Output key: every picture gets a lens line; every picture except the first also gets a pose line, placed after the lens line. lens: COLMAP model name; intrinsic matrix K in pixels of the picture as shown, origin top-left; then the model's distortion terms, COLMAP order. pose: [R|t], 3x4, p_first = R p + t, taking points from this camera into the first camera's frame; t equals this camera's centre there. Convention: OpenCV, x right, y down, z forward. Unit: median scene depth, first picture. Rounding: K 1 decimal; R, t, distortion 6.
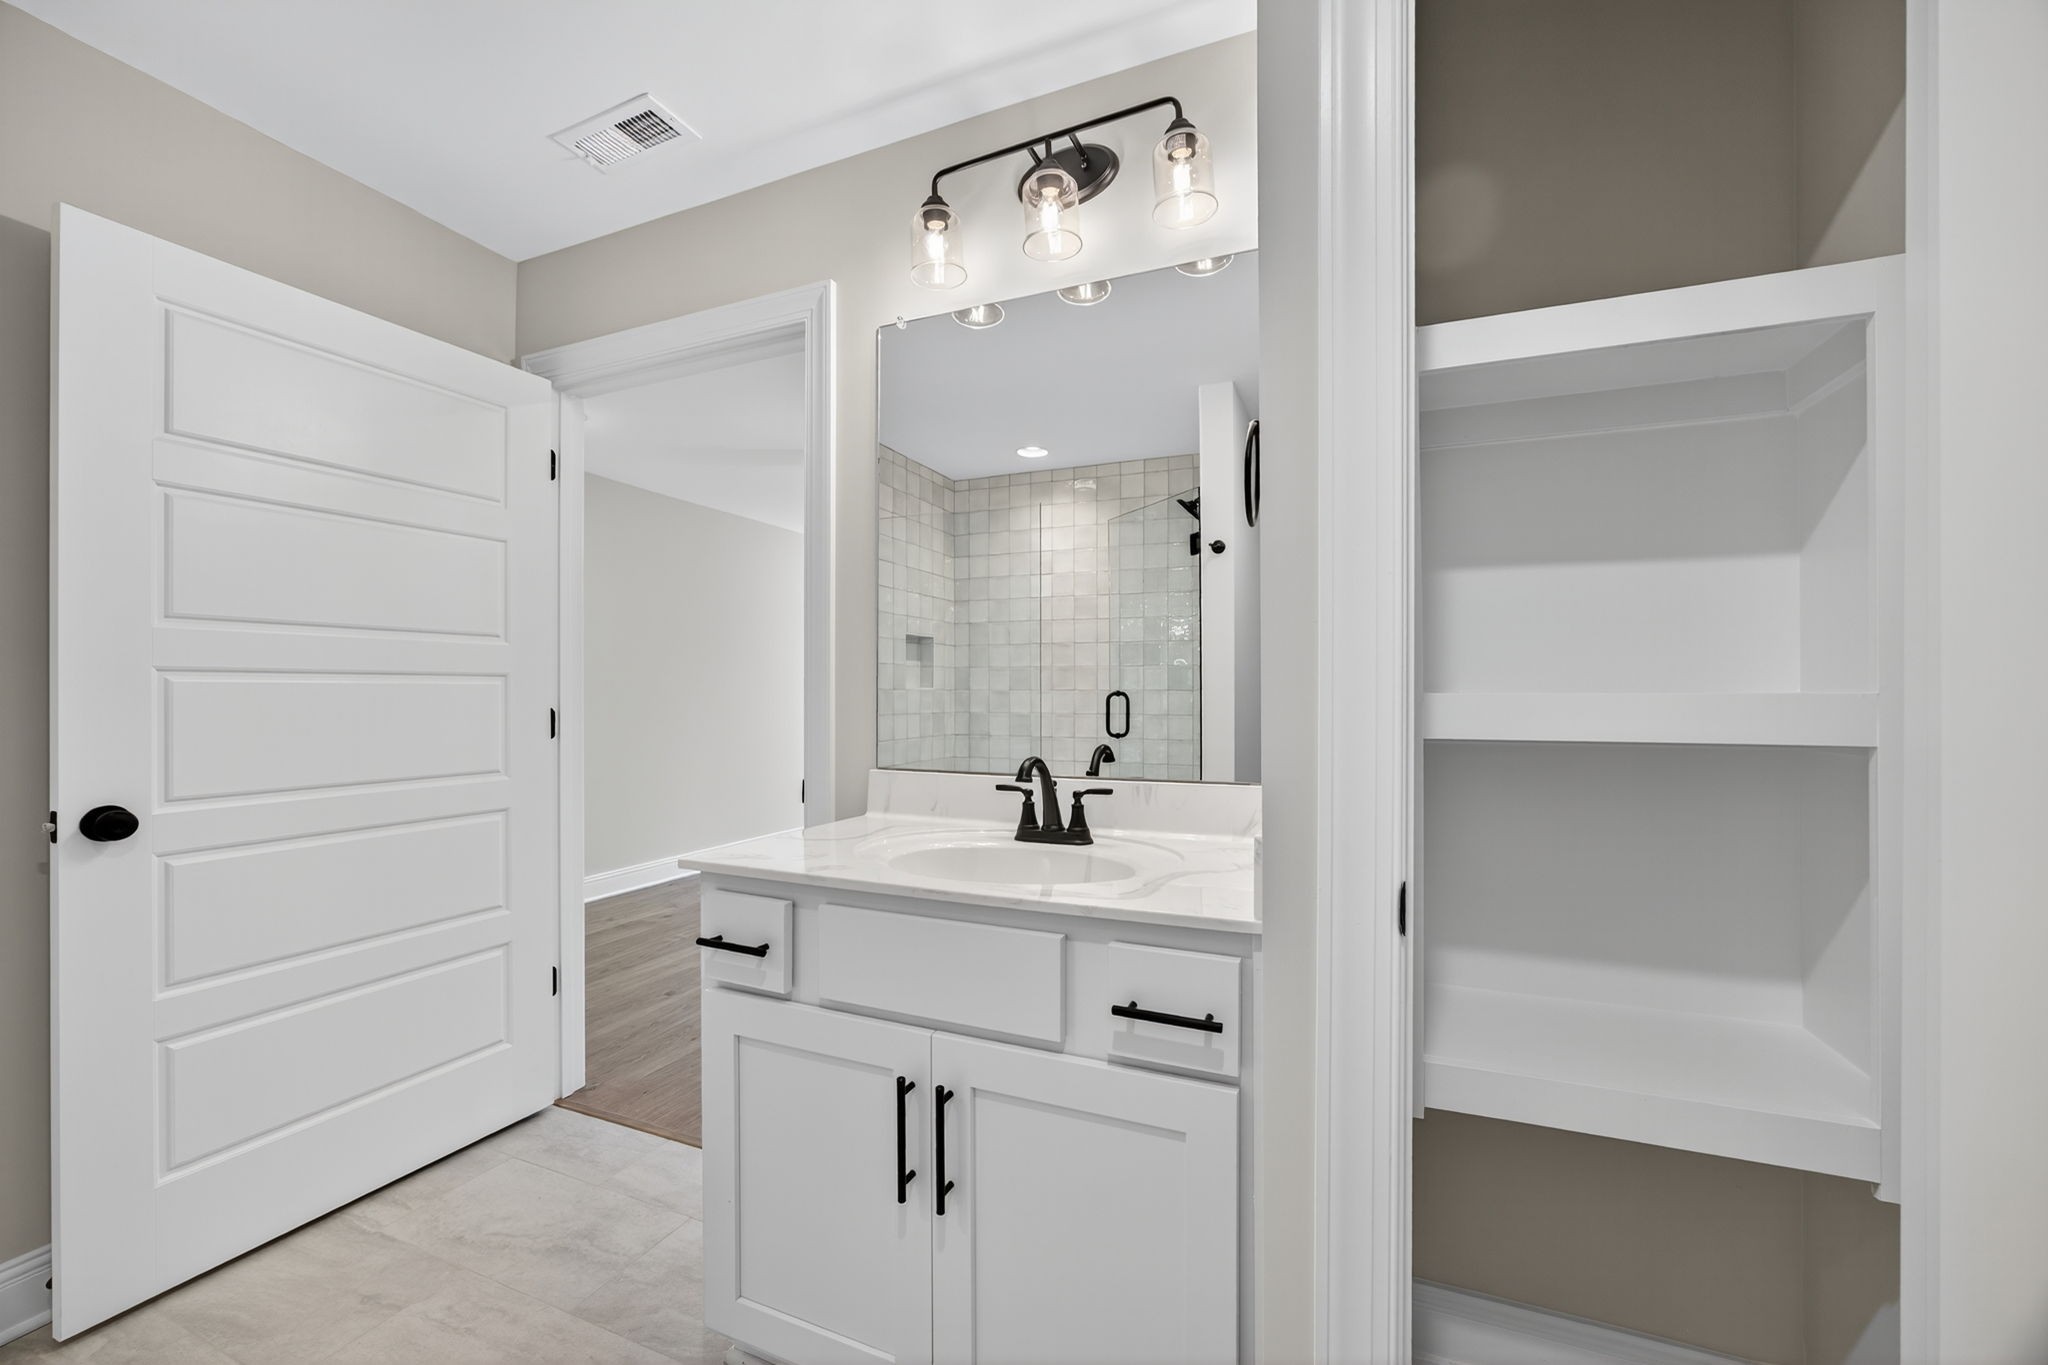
lens RADIAL K [[798.6, 0, 1034.9], [0, 798.6, 691.3], [0, 0, 1]] dist [-0.031016, 0.010798]
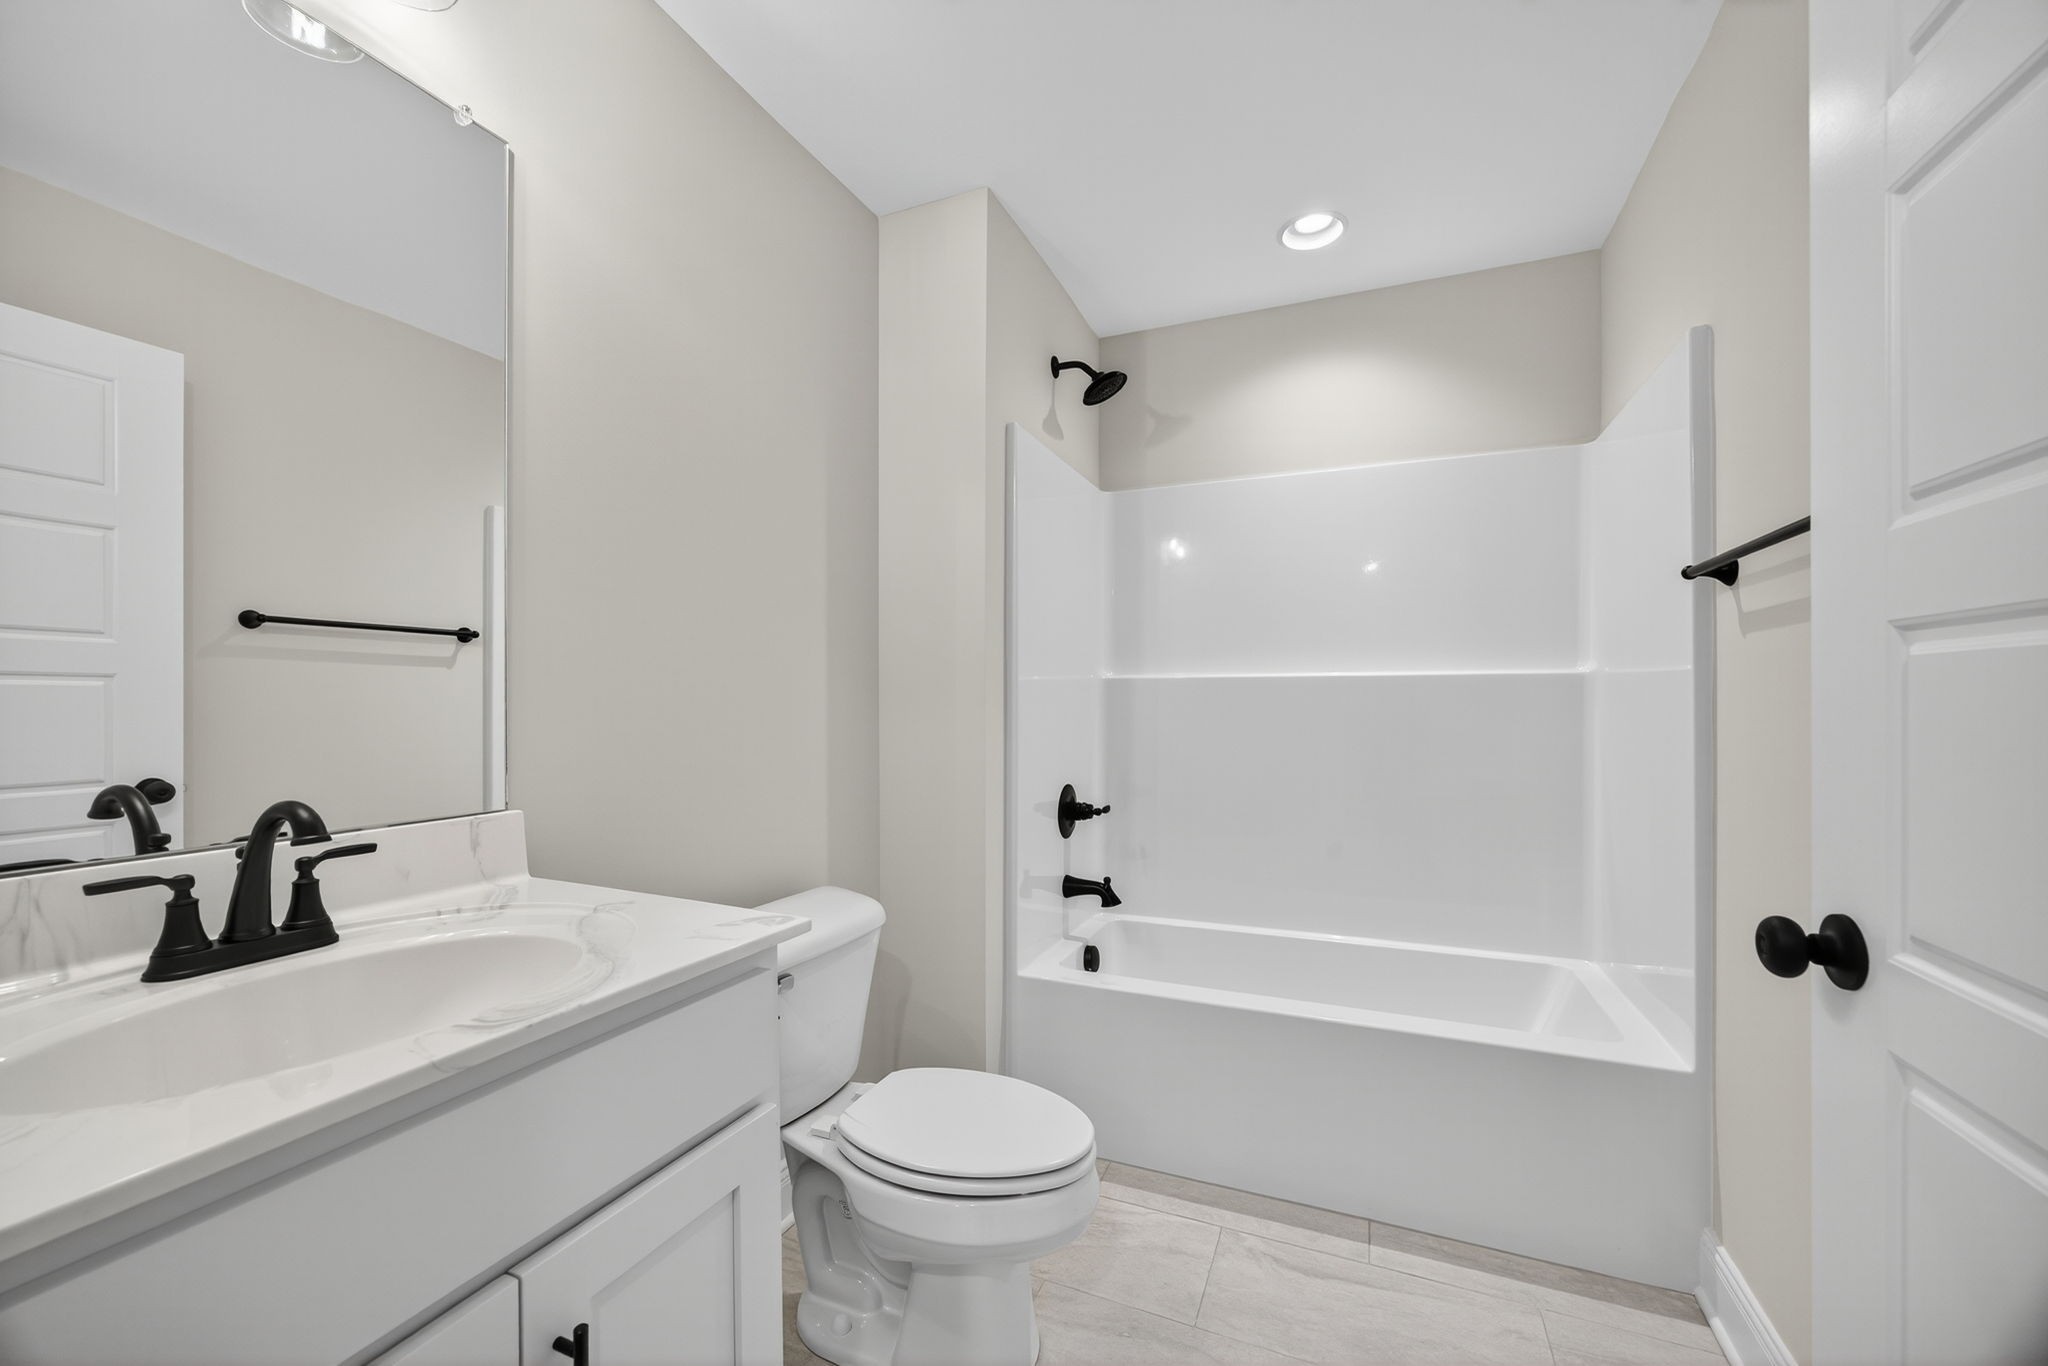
lens RADIAL K [[787.7, 0, 1035.5], [0, 787.7, 699.5], [0, 0, 1]] dist [-0.033178, 0.010494]
pose [[-0.045538, 0.013139, 0.998876, -0.540909], [-0.013613, 0.999812, -0.013772, 0.009043], [-0.998870, -0.014225, -0.045350, 0.490911]]
